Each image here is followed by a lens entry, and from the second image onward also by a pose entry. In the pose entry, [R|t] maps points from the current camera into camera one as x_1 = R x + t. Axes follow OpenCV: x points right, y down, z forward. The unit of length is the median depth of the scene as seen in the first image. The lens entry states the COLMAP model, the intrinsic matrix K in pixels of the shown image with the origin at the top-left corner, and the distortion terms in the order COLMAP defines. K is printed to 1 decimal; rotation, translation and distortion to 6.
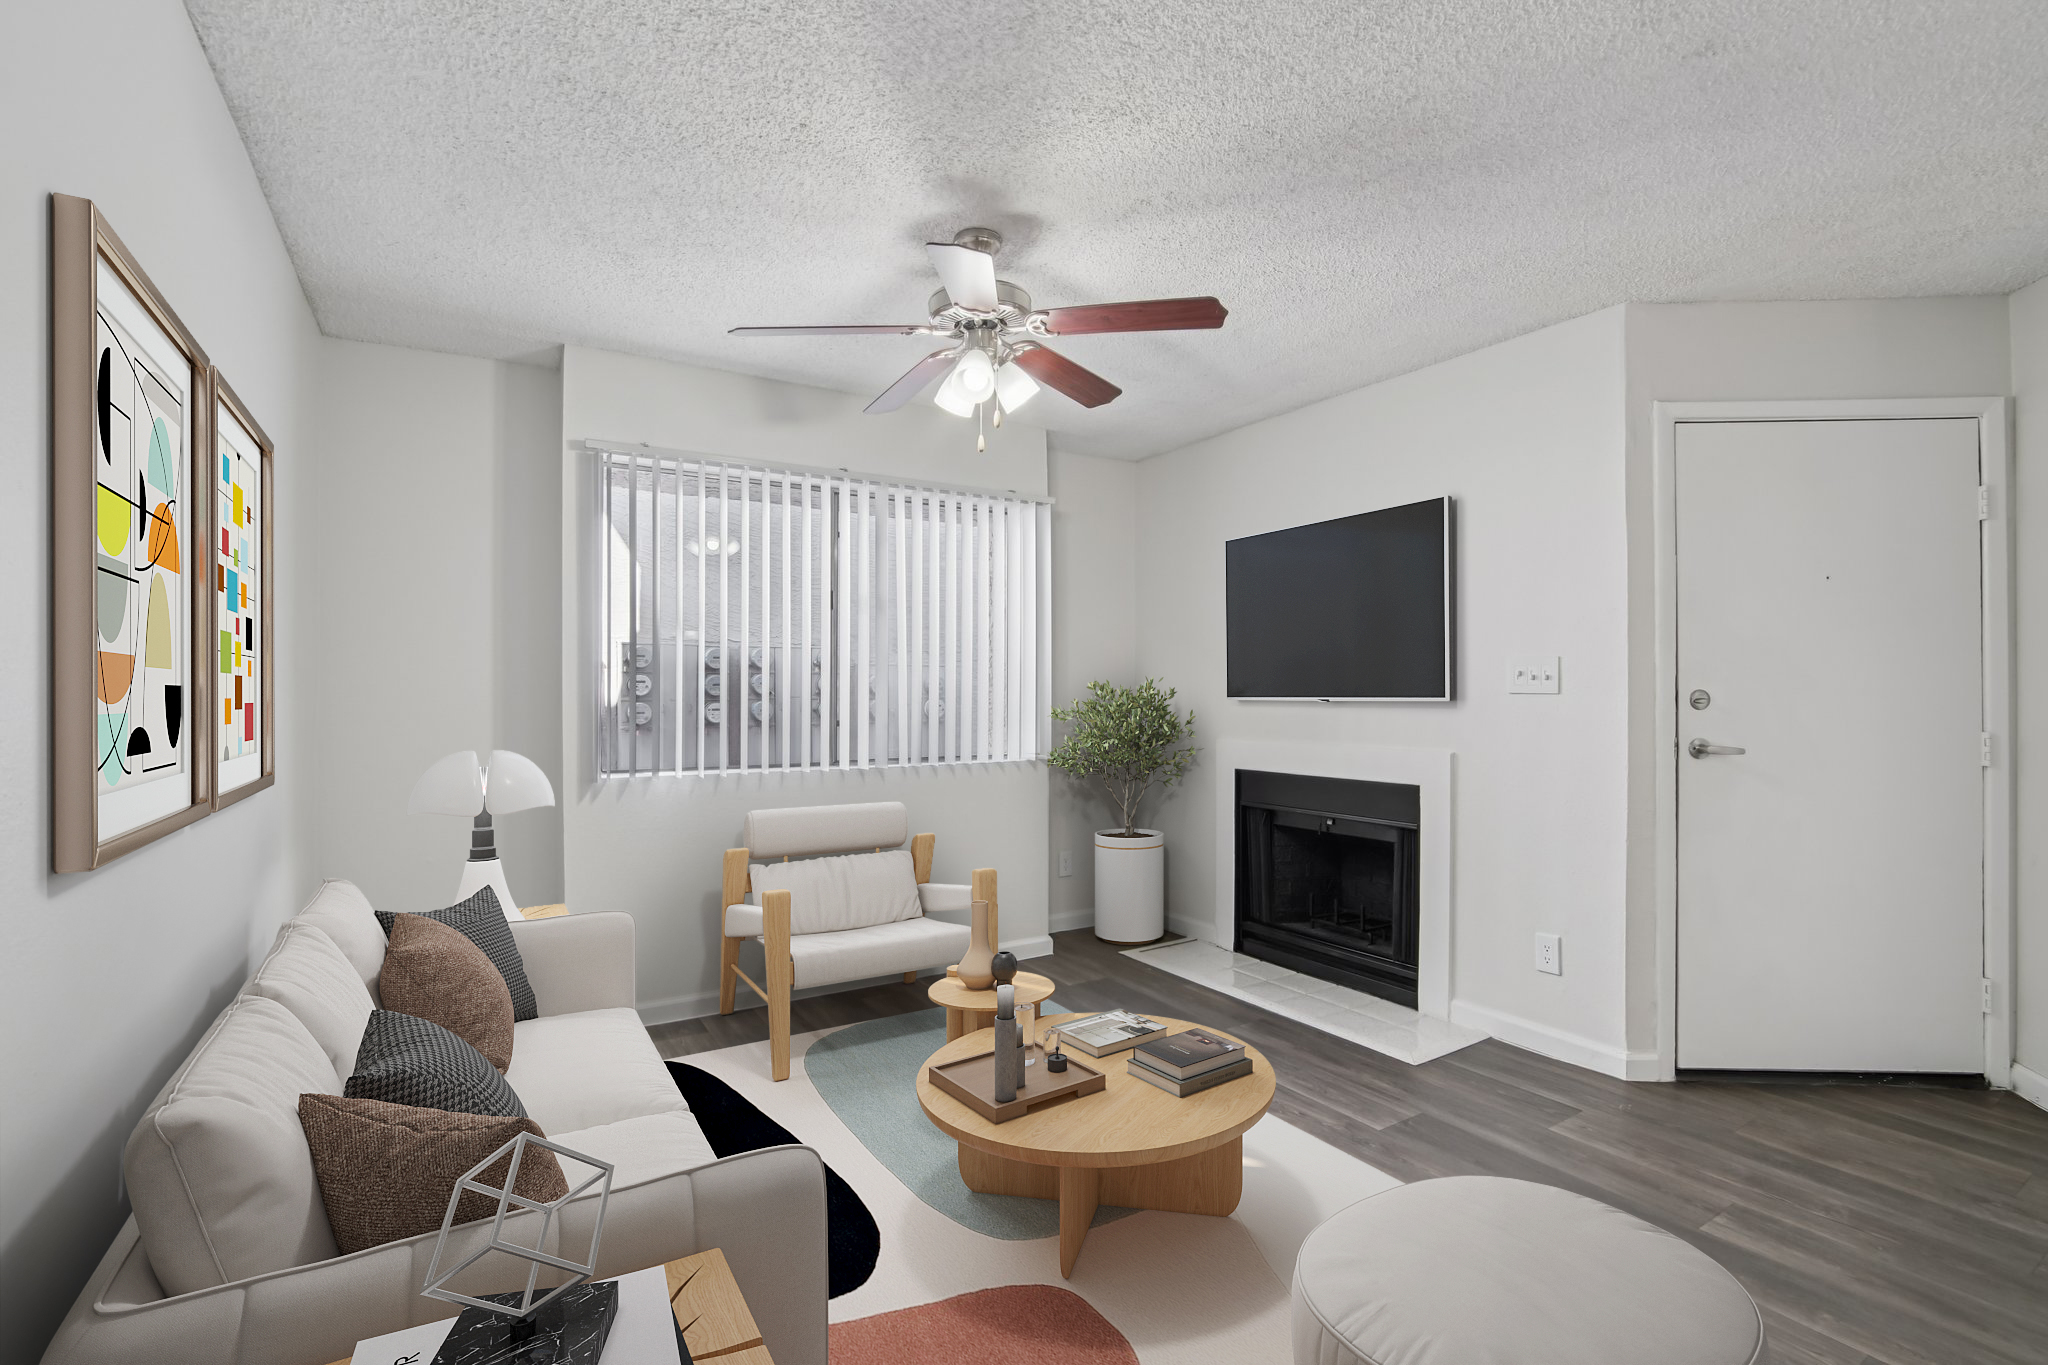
lens RADIAL K [[956.4, 0, 1012.5], [0, 956.4, 715.5], [0, 0, 1]] dist [0.026564, 0.001569]
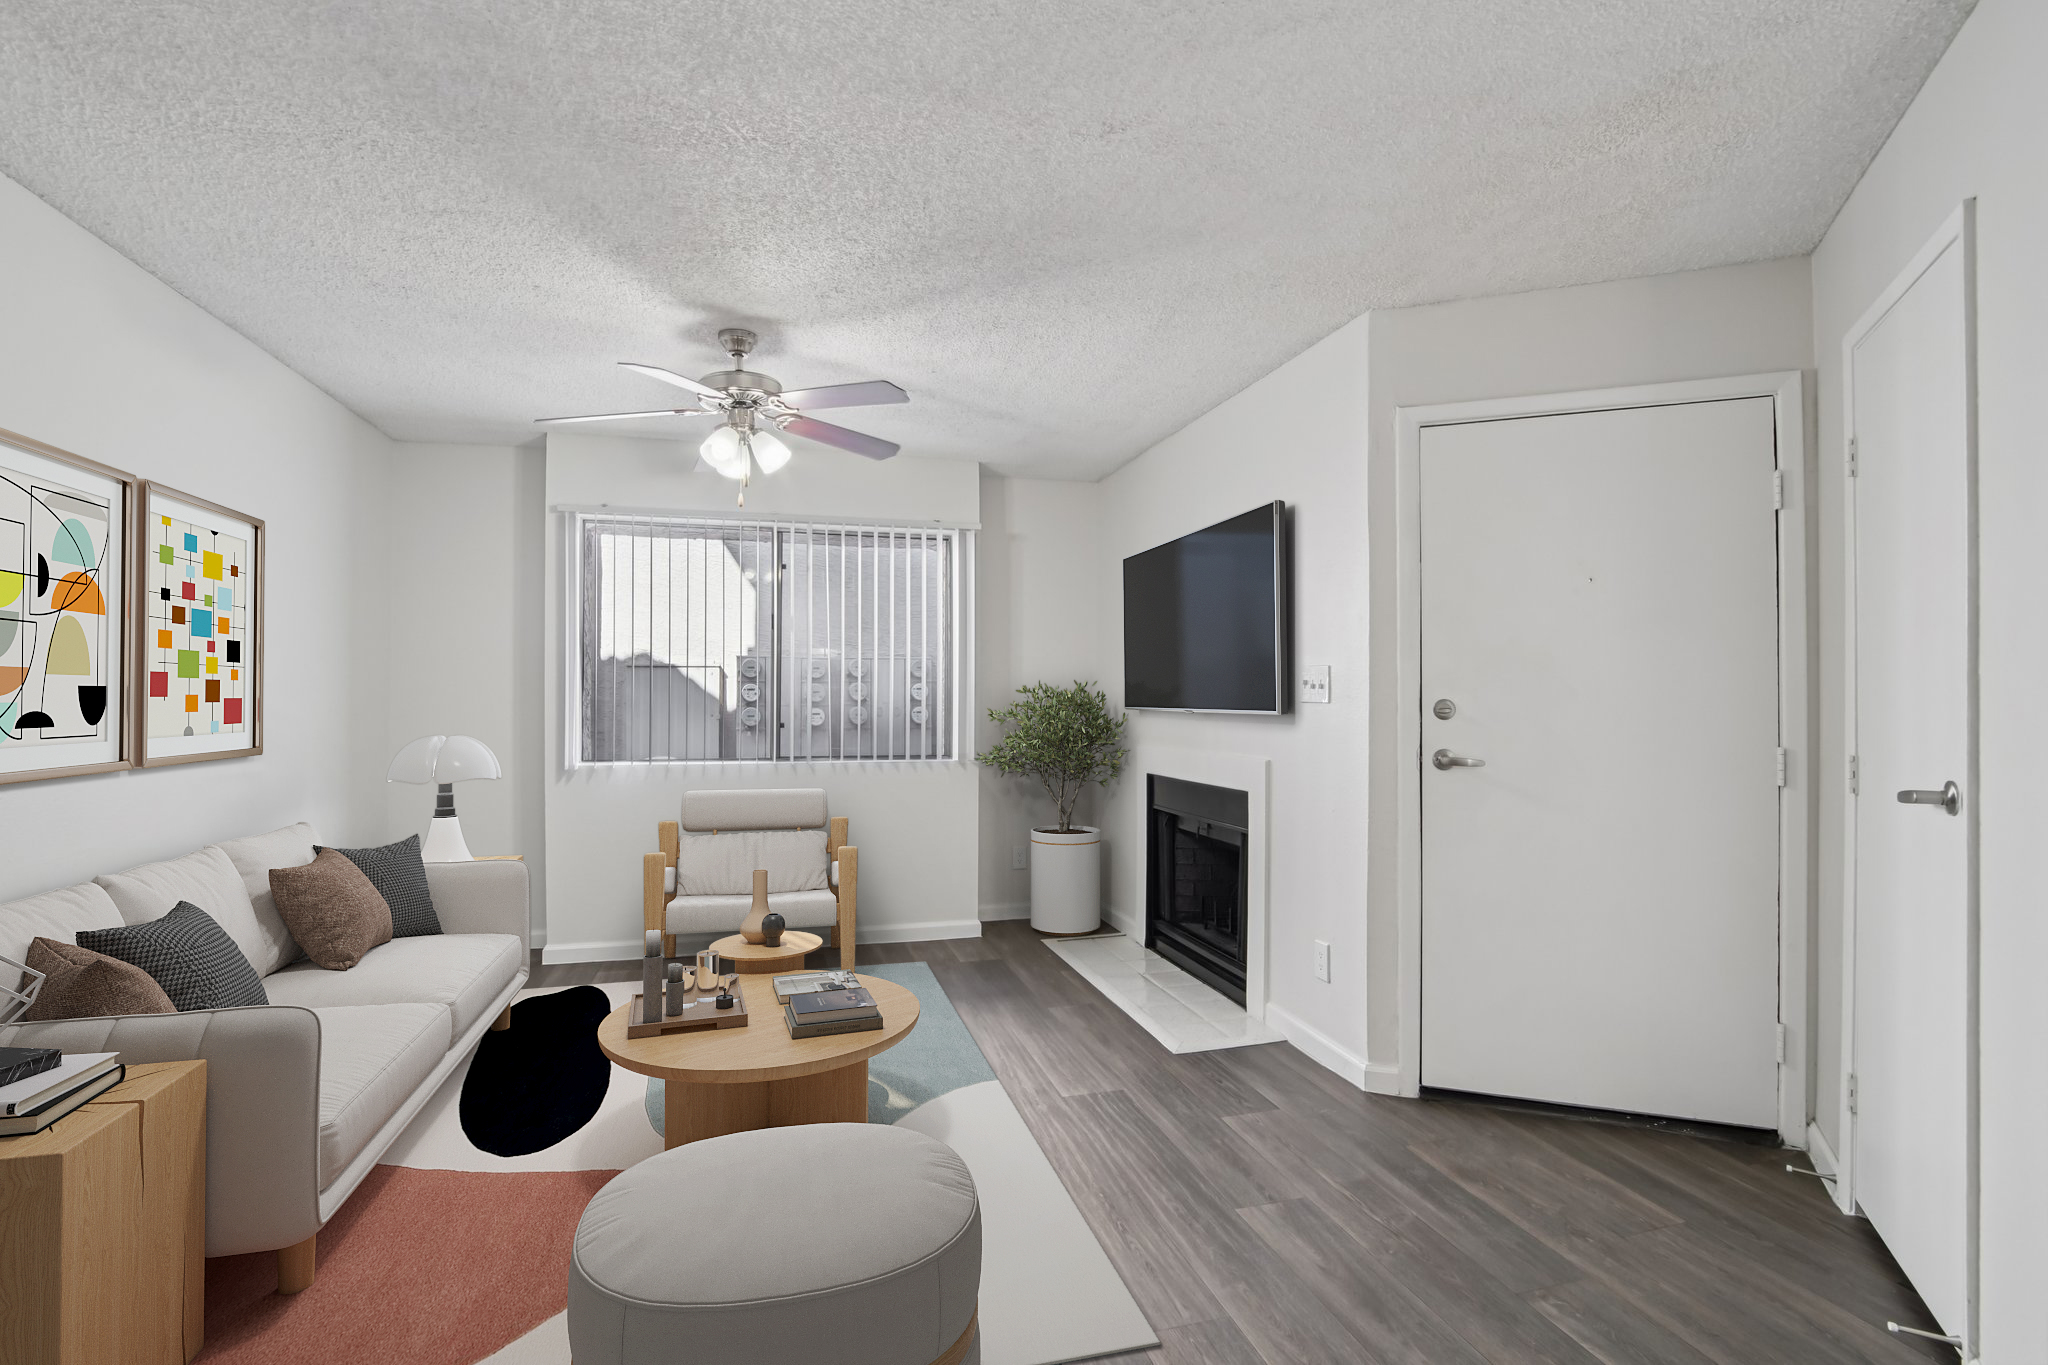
lens RADIAL K [[956.4, 0, 1056.5], [0, 956.4, 721.2], [0, 0, 1]] dist [0.026564, 0.001569]
pose [[0.952531, 0.009845, -0.304282, 0.602348], [-0.009801, 0.999951, 0.001672, -0.001903], [0.304284, 0.001389, 0.952580, -0.037330]]
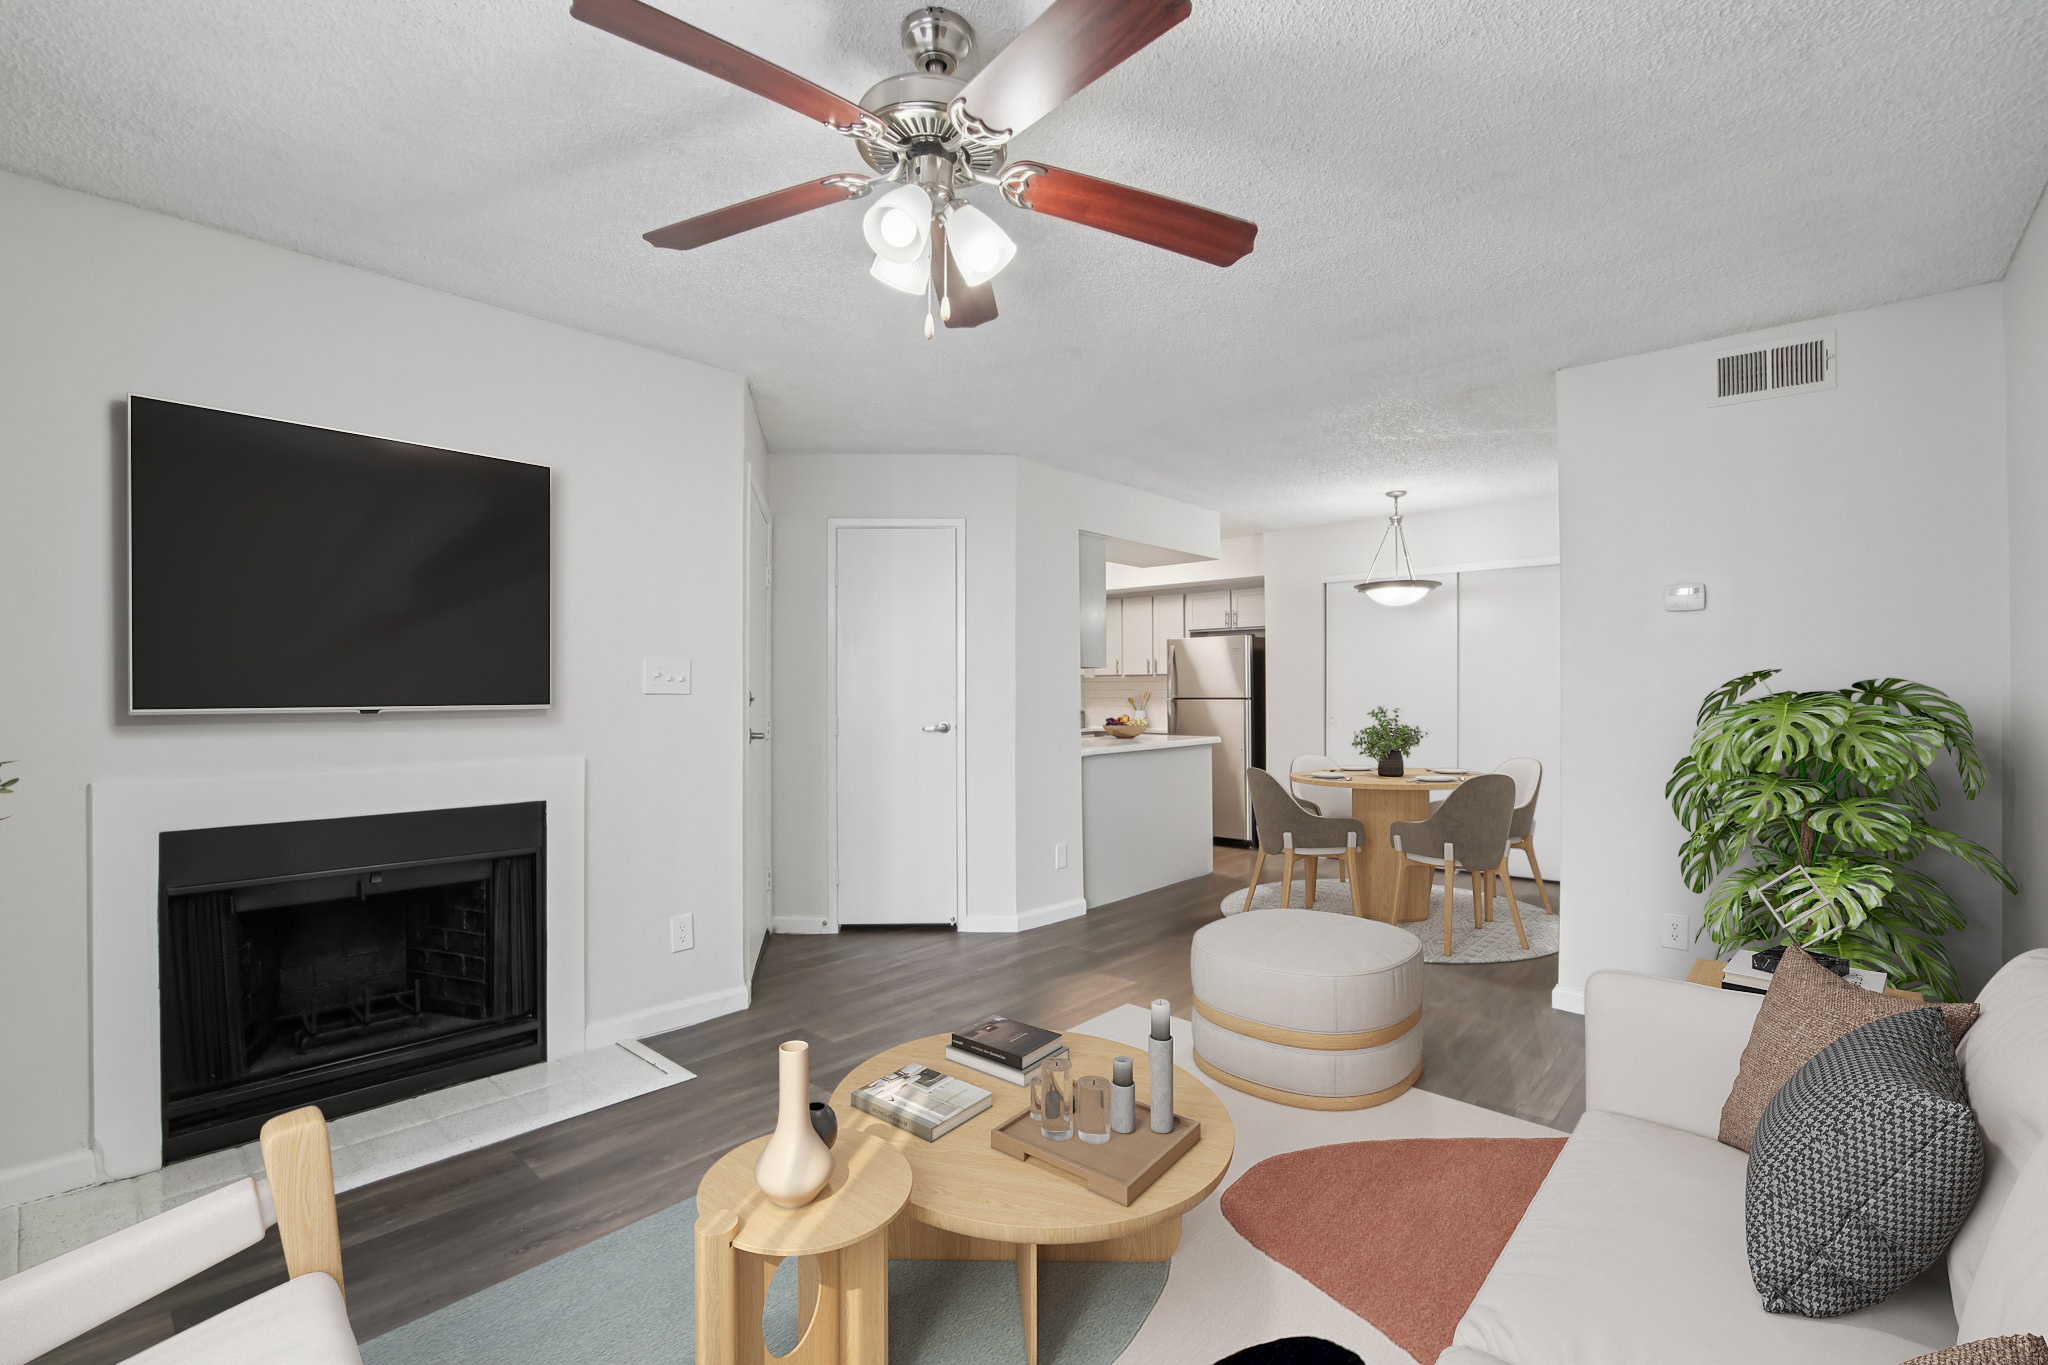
lens RADIAL K [[956.4, 0, 1030.8], [0, 956.4, 674.4], [0, 0, 1]] dist [0.026564, 0.001569]
pose [[-0.283079, 0.012608, 0.959014, -0.605232], [0.015695, 0.999841, -0.008512, -0.030243], [-0.958968, 0.012642, -0.283232, 0.924327]]
